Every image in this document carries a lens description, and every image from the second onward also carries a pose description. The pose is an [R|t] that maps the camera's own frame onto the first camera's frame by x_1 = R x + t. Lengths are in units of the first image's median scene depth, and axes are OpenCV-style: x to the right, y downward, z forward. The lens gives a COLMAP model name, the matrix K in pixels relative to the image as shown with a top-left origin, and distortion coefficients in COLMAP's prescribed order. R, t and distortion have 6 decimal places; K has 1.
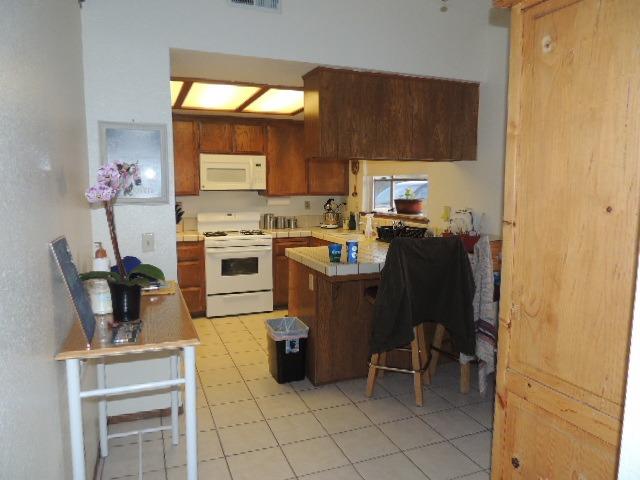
lens RADIAL K [[457.6, 0, 320.0], [0, 457.6, 240.0], [0, 0, 1]] dist [-0.018147, 0.002969]
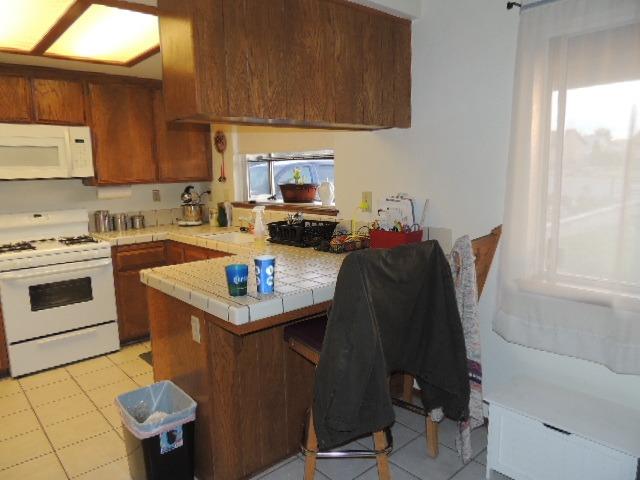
lens RADIAL K [[457.6, 0, 320.0], [0, 457.6, 240.0], [0, 0, 1]] dist [-0.018147, 0.002969]
pose [[0.939570, -0.075004, 0.334039, -0.036907], [0.062941, 0.996919, 0.046808, -0.027180], [-0.336520, -0.022954, 0.941396, 0.250103]]
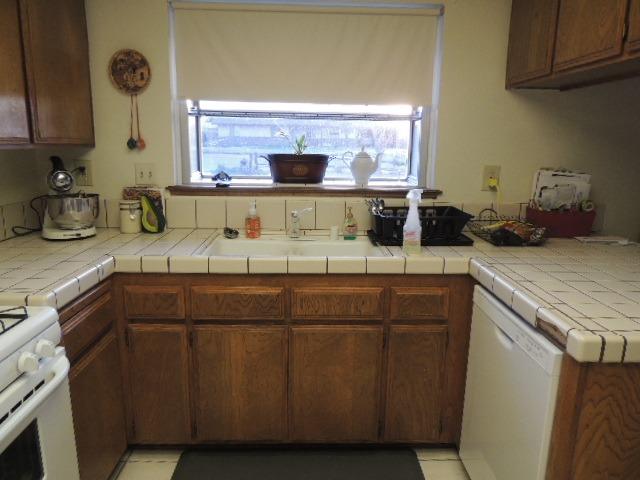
lens RADIAL K [[457.6, 0, 320.0], [0, 457.6, 240.0], [0, 0, 1]] dist [-0.018147, 0.002969]
pose [[0.340871, -0.193178, 0.920048, -0.282558], [0.090307, 0.980863, 0.172489, -0.078954], [-0.935763, 0.024291, 0.351793, 0.779993]]
